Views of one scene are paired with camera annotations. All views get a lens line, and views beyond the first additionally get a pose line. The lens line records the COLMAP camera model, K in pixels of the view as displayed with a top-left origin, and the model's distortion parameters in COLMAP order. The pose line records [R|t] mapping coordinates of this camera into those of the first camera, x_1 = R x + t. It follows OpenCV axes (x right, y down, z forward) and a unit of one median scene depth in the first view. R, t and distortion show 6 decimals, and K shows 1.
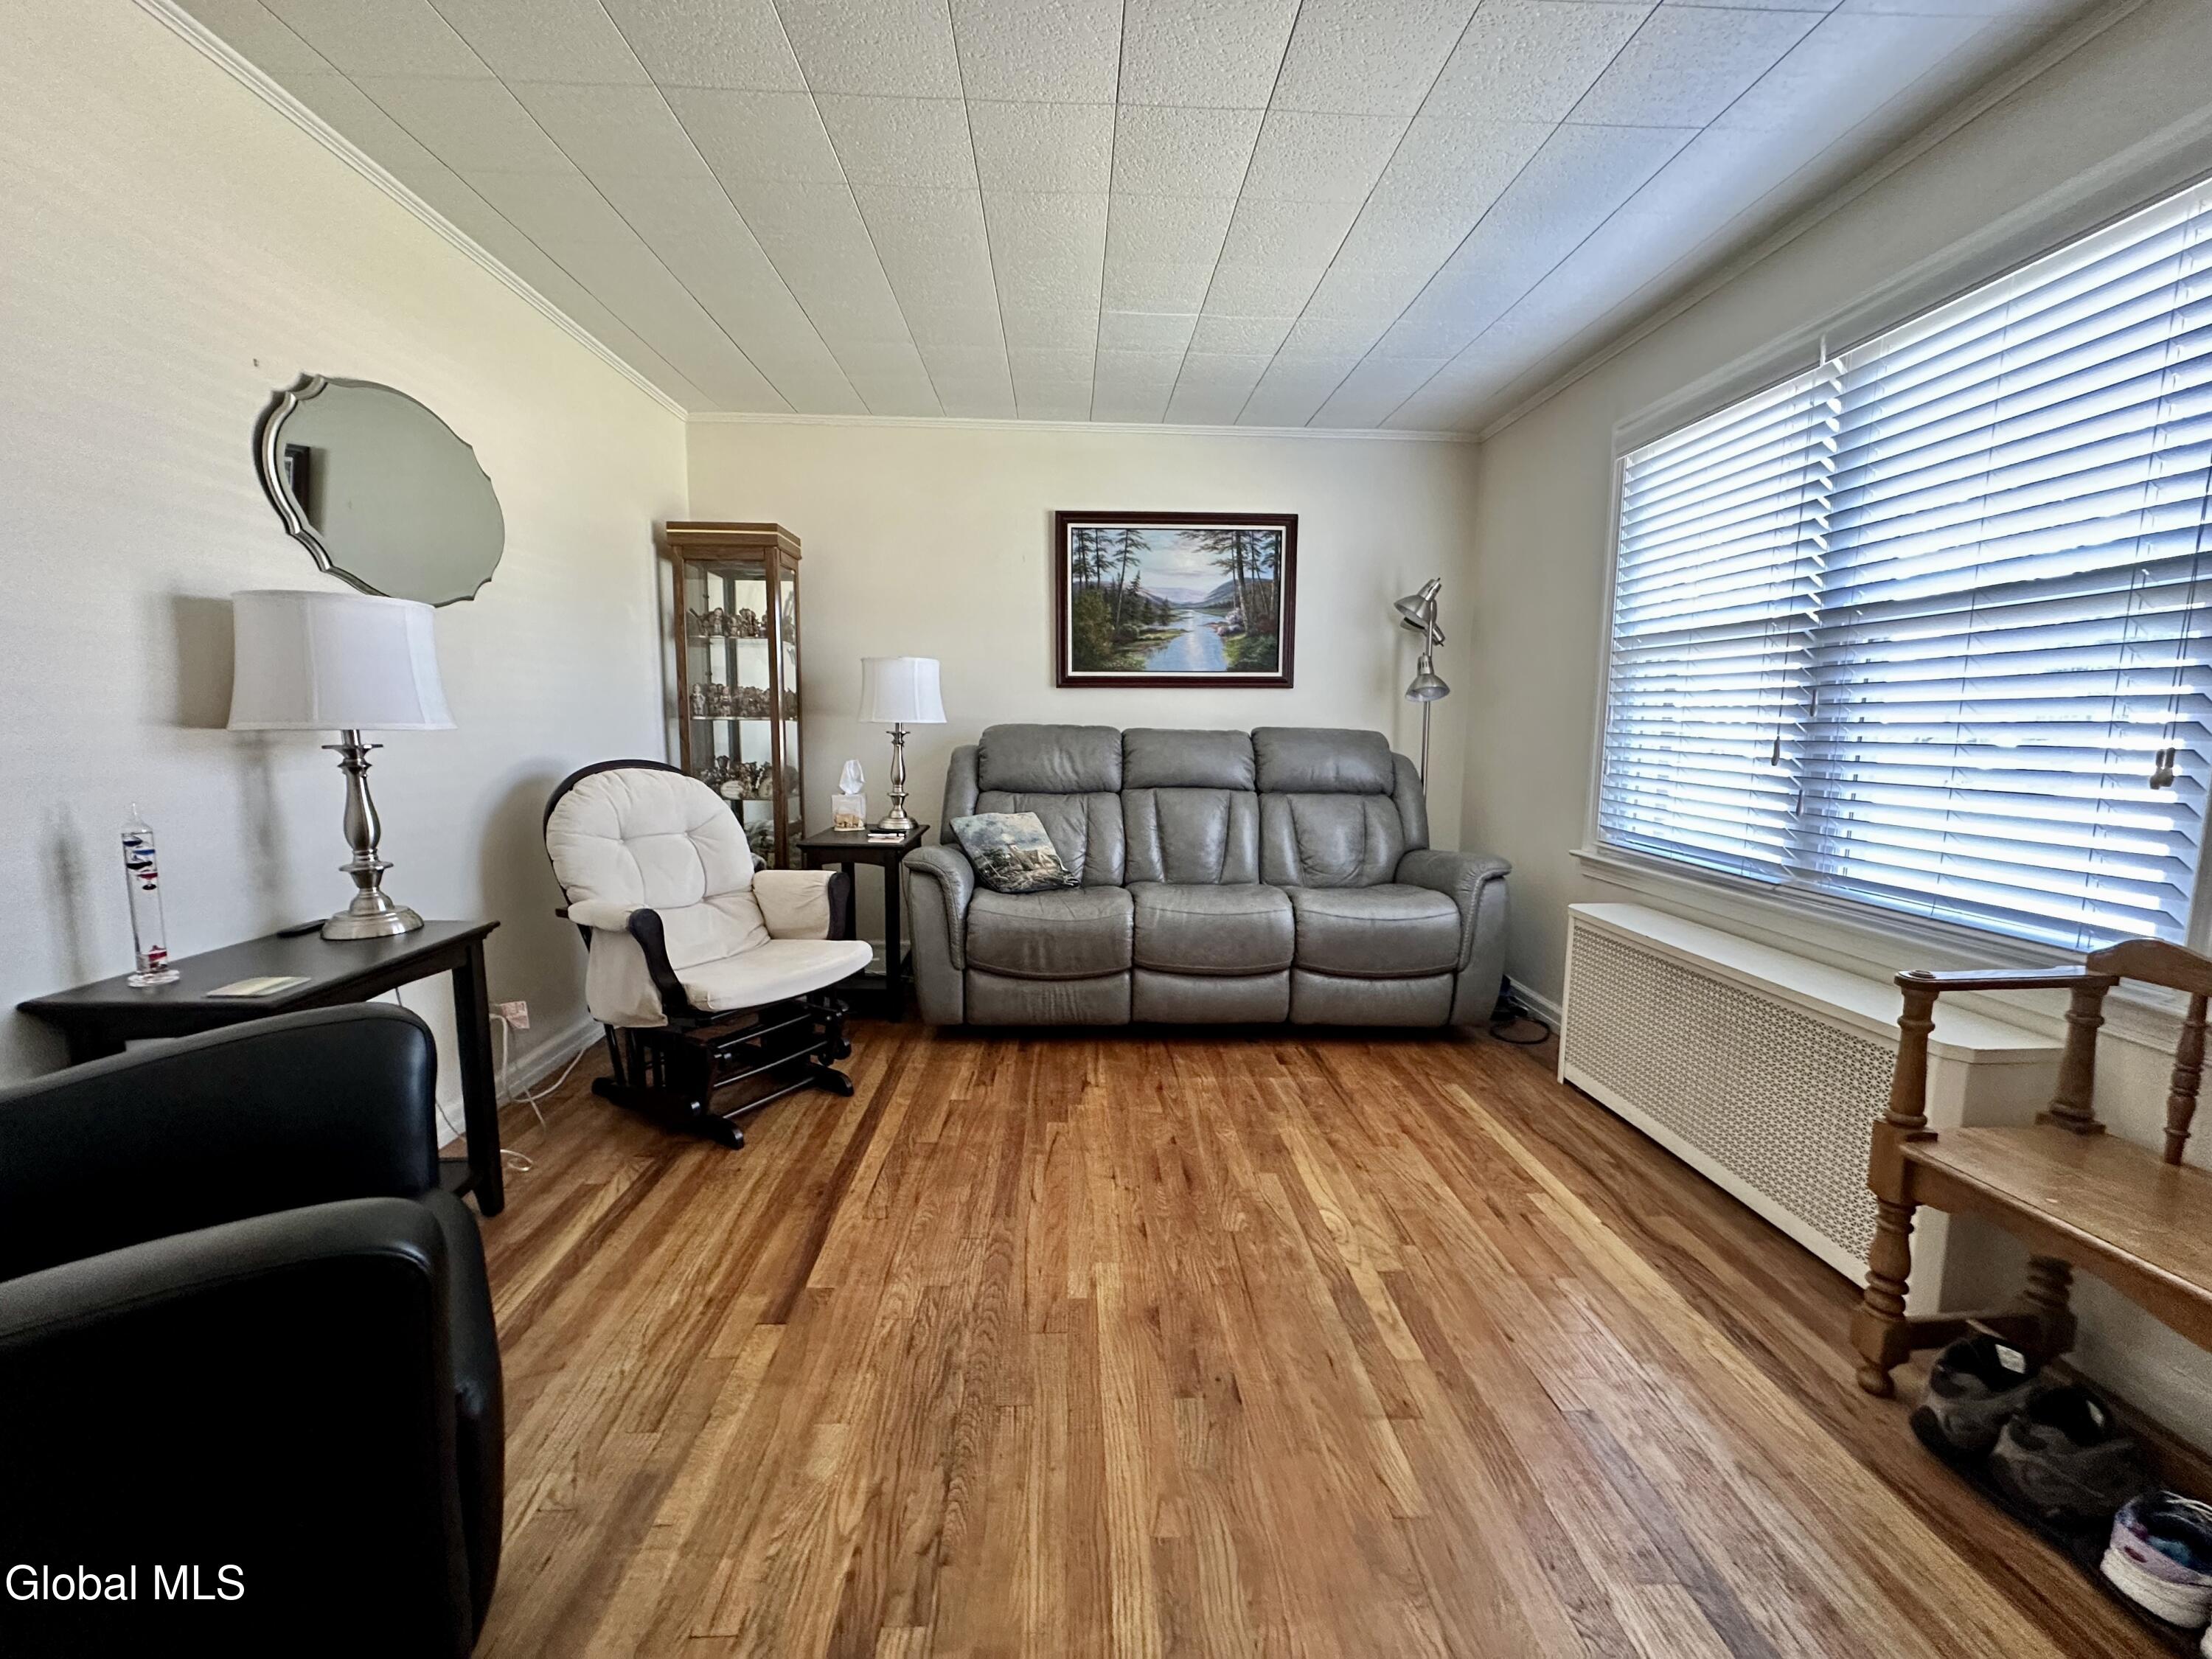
lens RADIAL K [[885.9, 0, 1101.8], [0, 885.9, 827.7], [0, 0, 1]] dist [-0.005034, 0.001605]
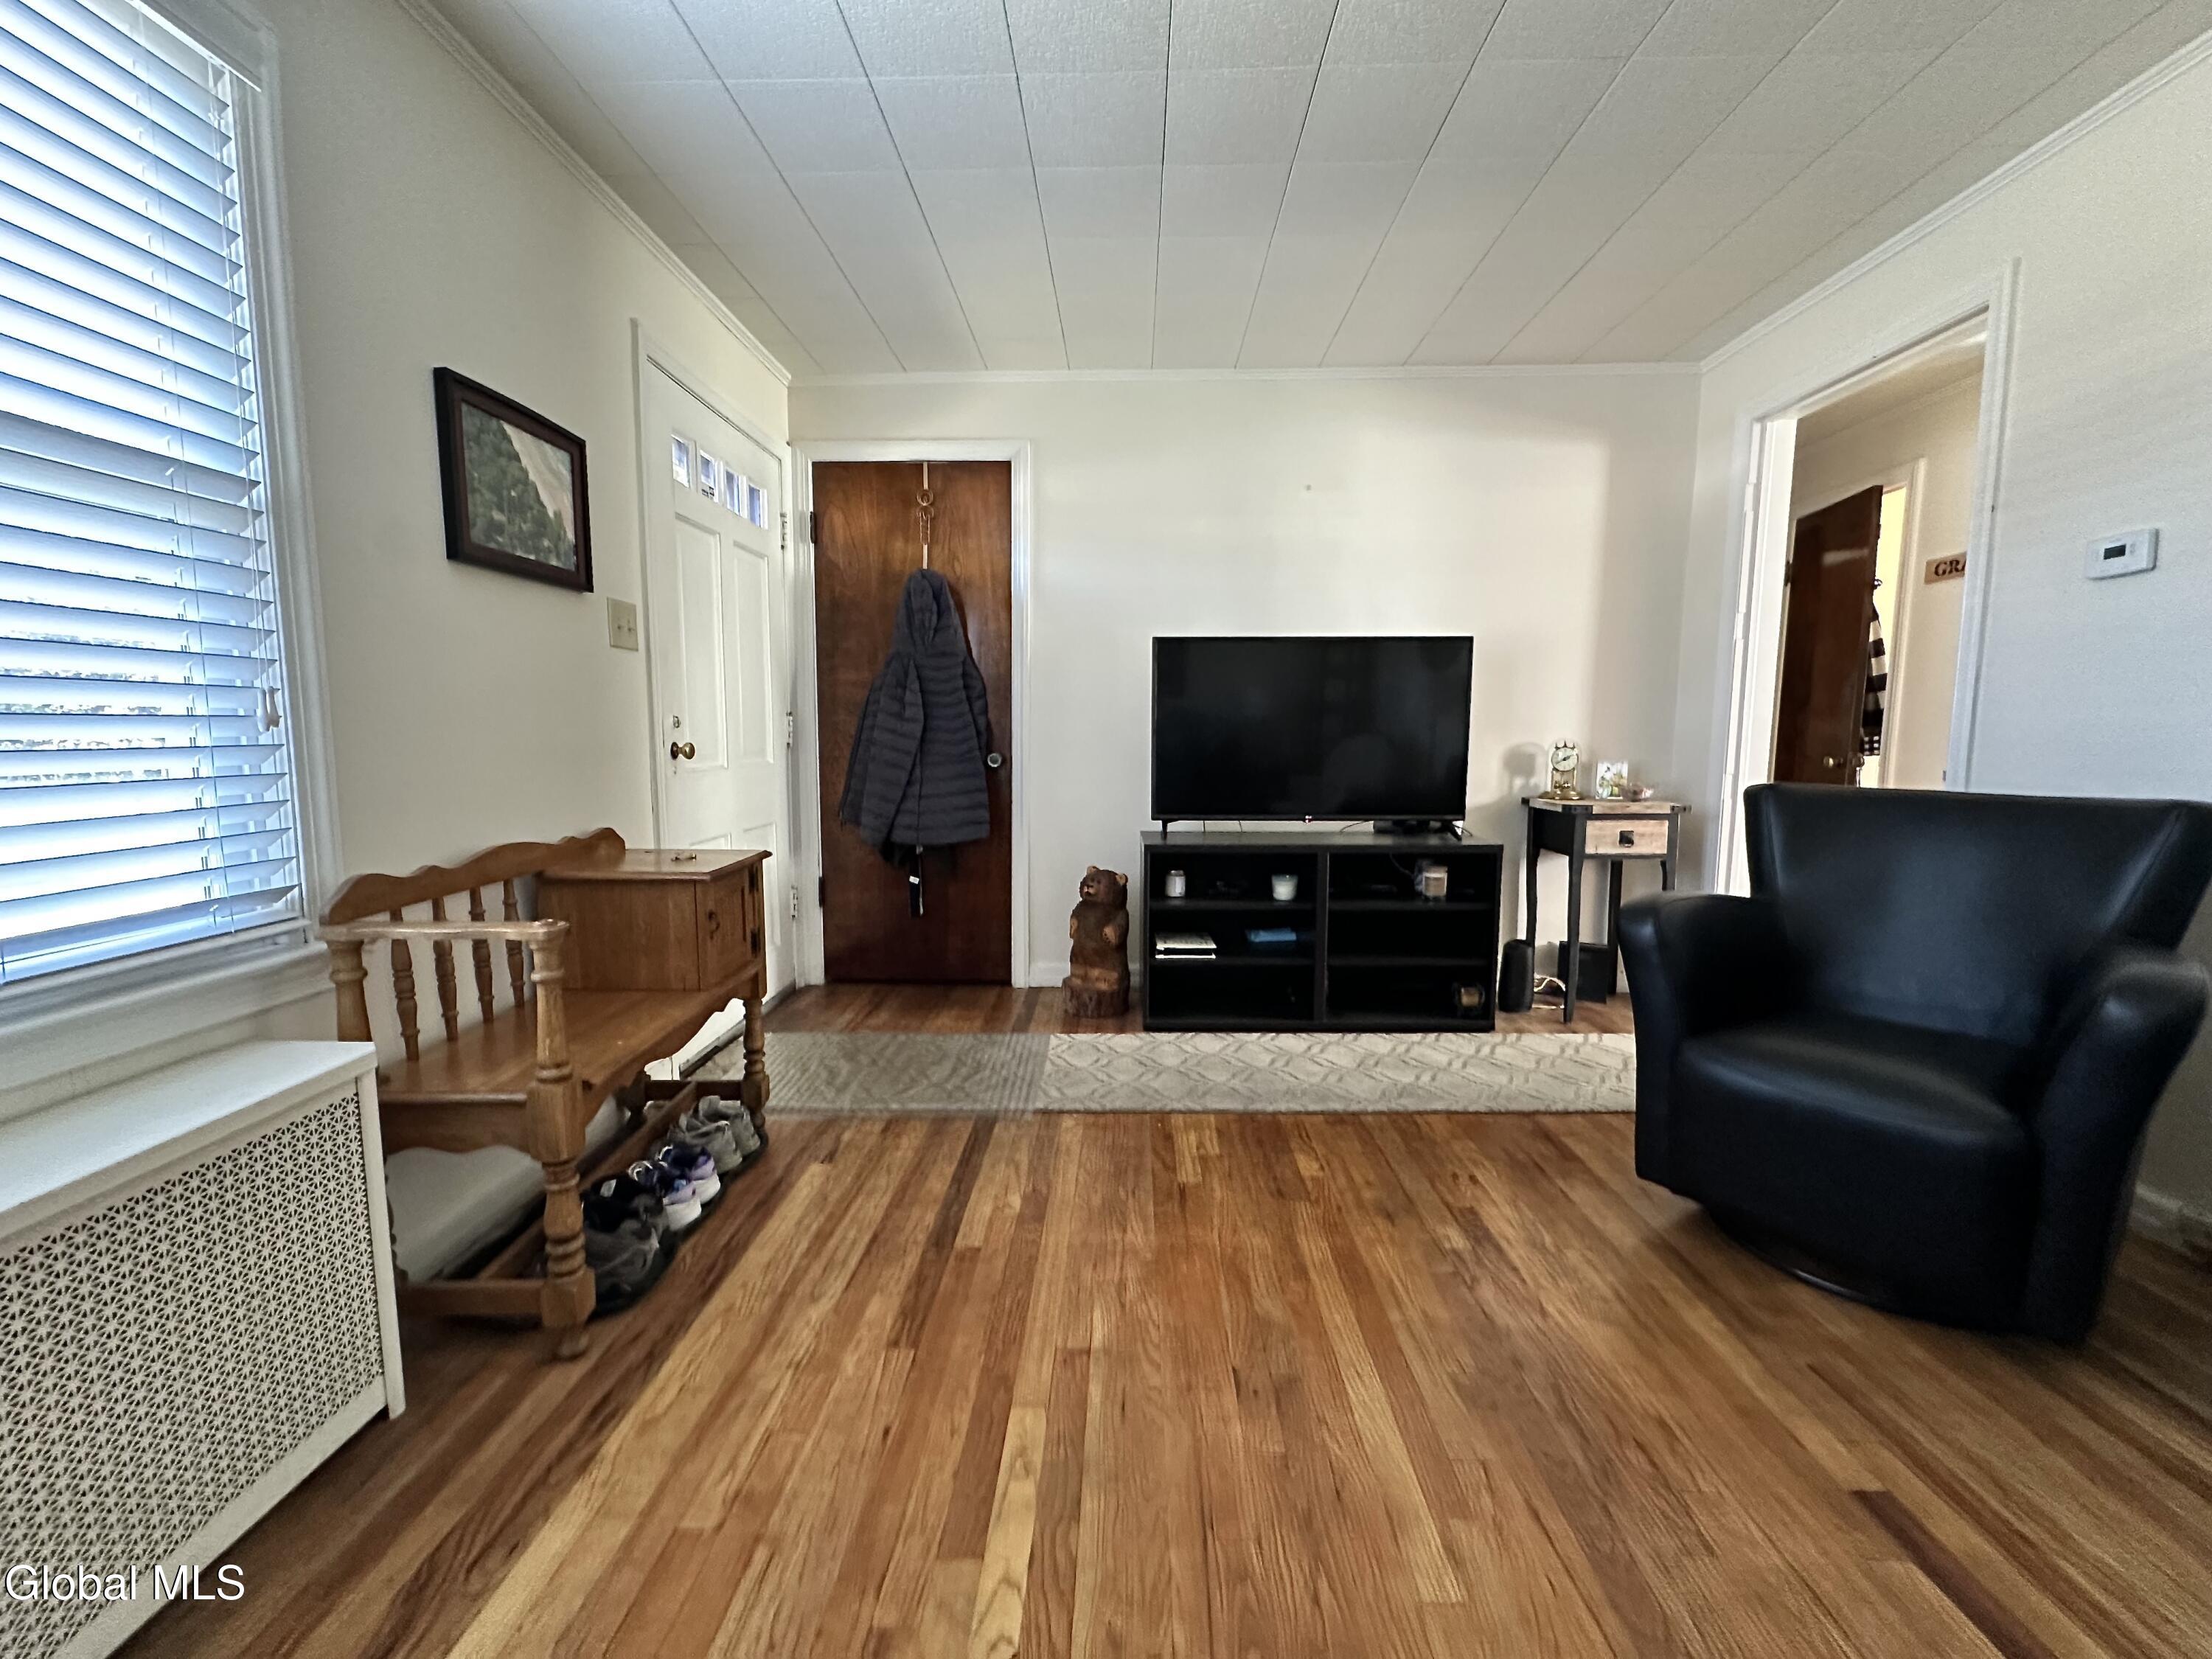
lens RADIAL K [[885.9, 0, 1105.6], [0, 885.9, 820.2], [0, 0, 1]] dist [-0.005034, 0.001605]
pose [[-0.997689, -0.017399, 0.065684, 0.118710], [-0.002604, 0.975743, 0.218902, -0.074879], [-0.067899, 0.218225, -0.973534, 0.885875]]
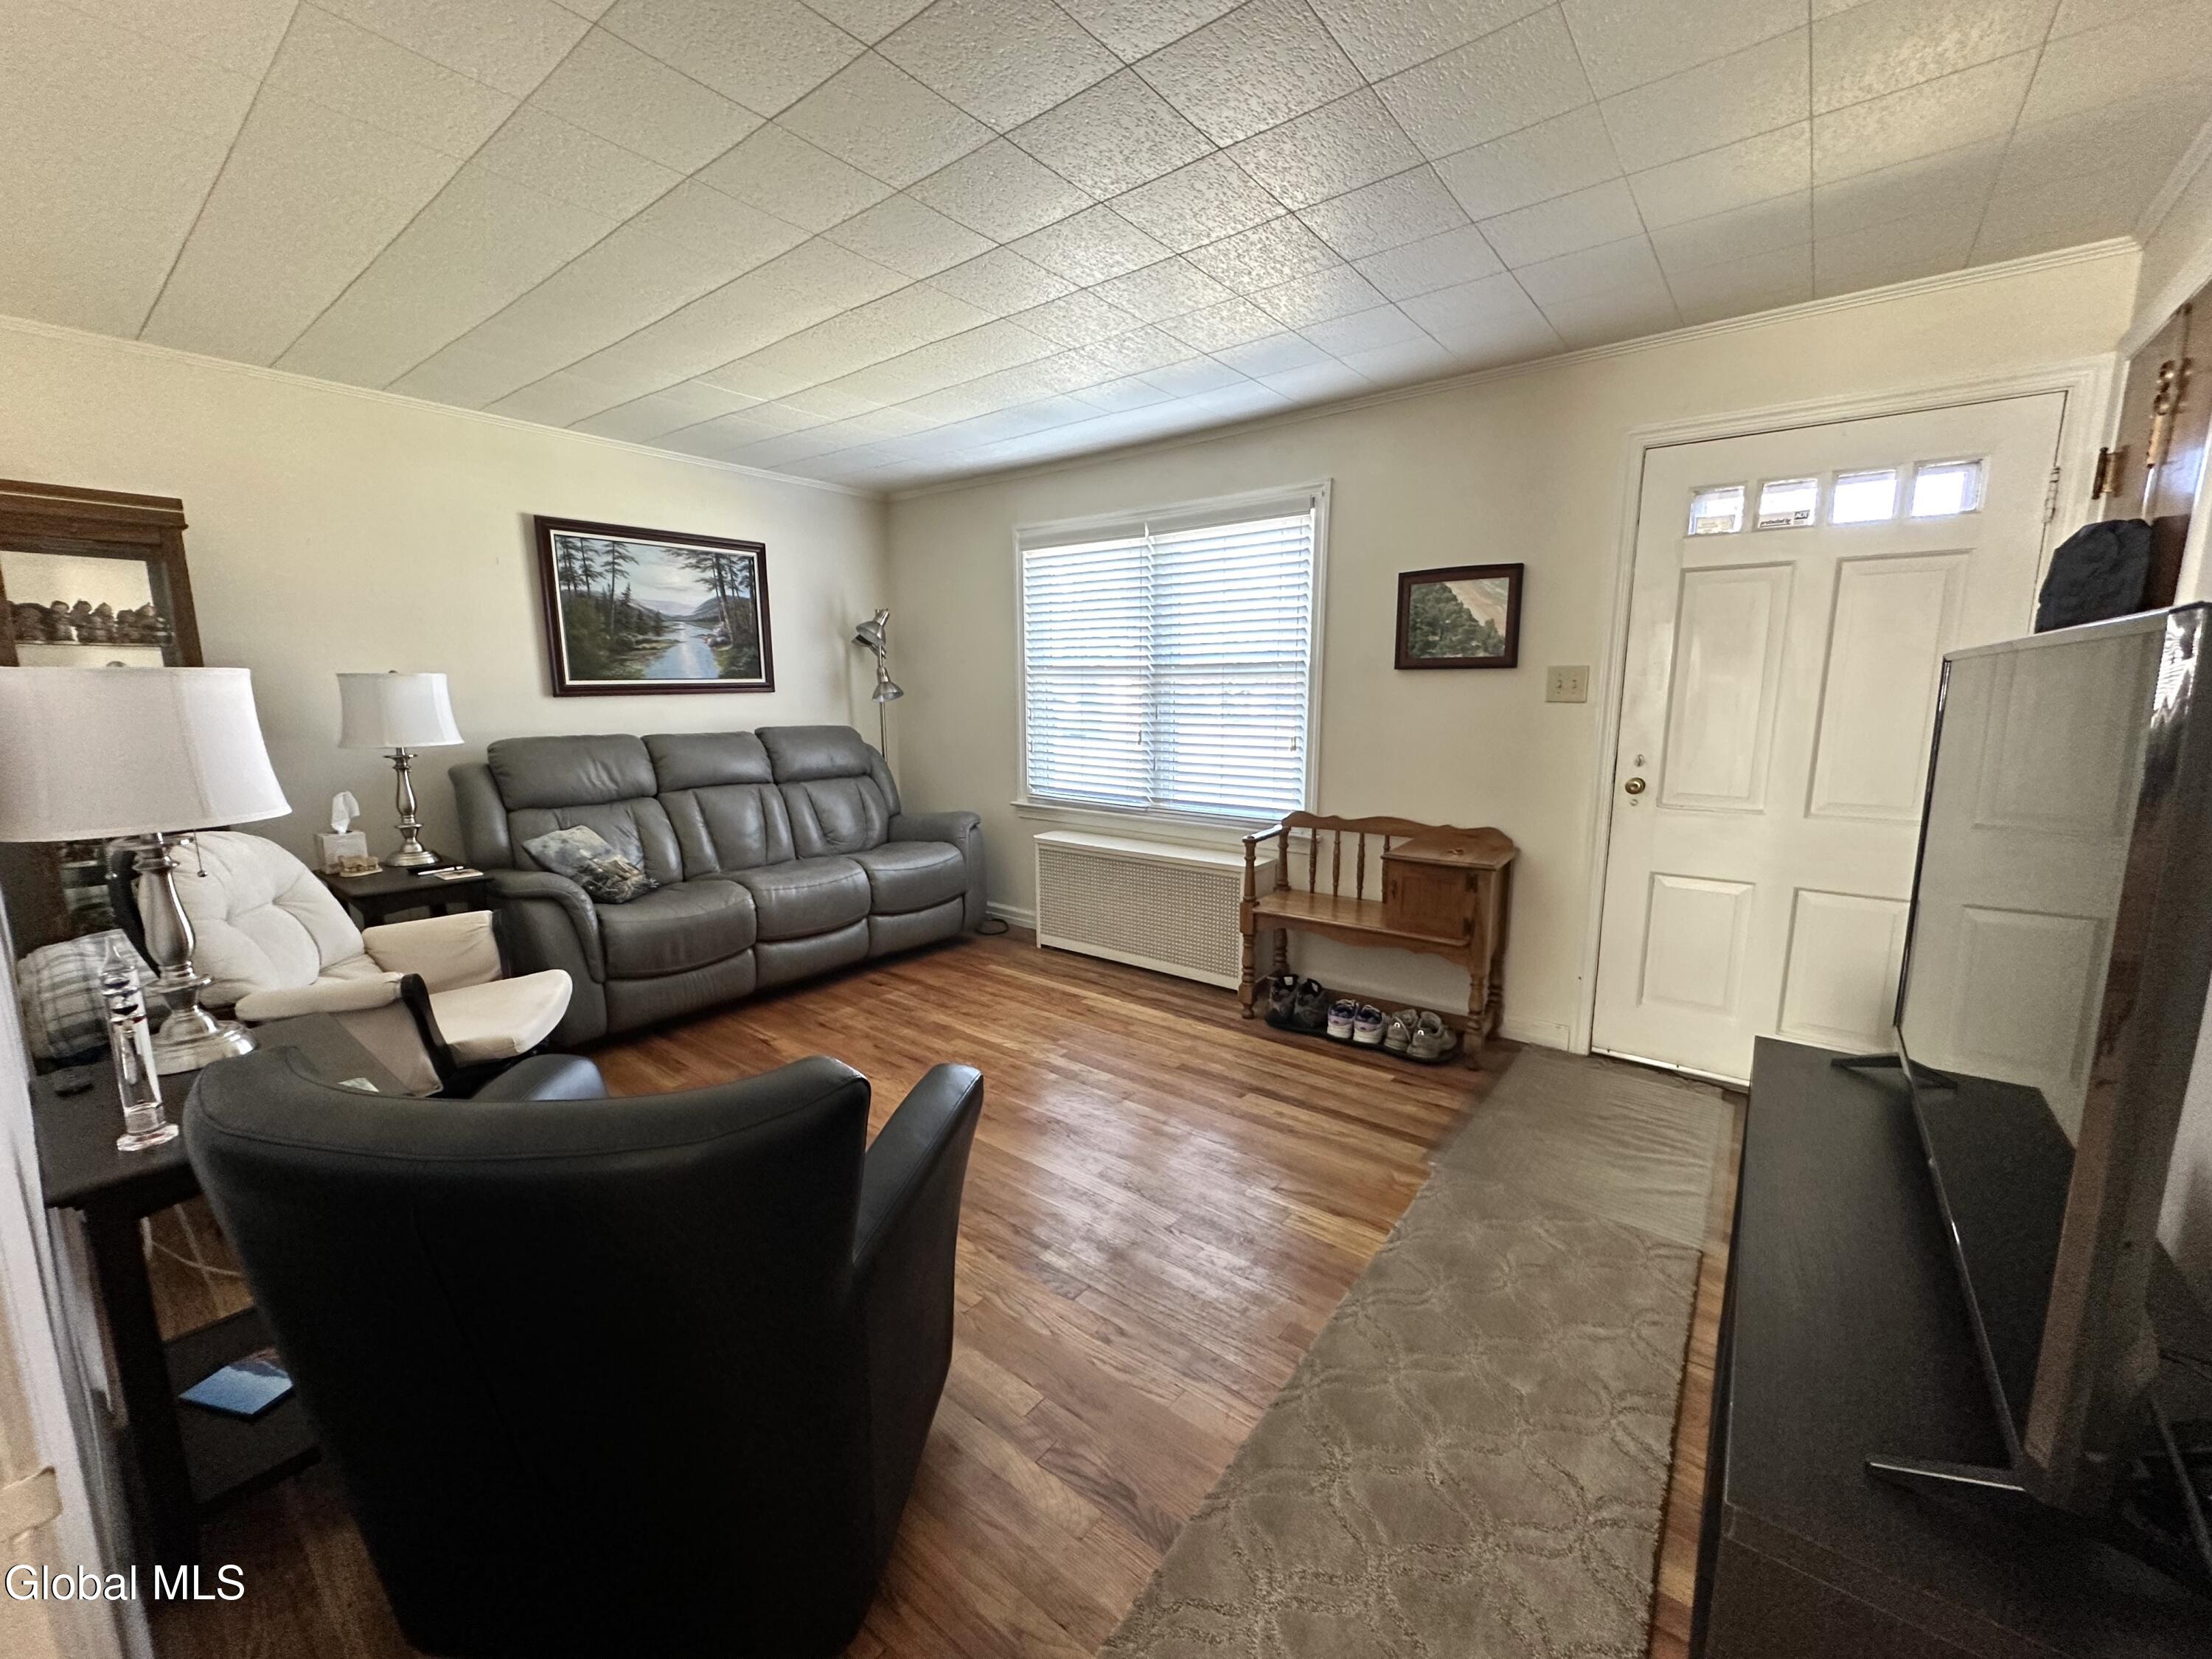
lens RADIAL K [[885.9, 0, 1103.9], [0, 885.9, 827.7], [0, 0, 1]] dist [-0.005034, 0.001605]
pose [[0.650730, -0.134912, 0.747228, -0.521202], [0.101078, 0.990722, 0.090849, -0.054254], [-0.752552, 0.016410, 0.658329, -0.128760]]
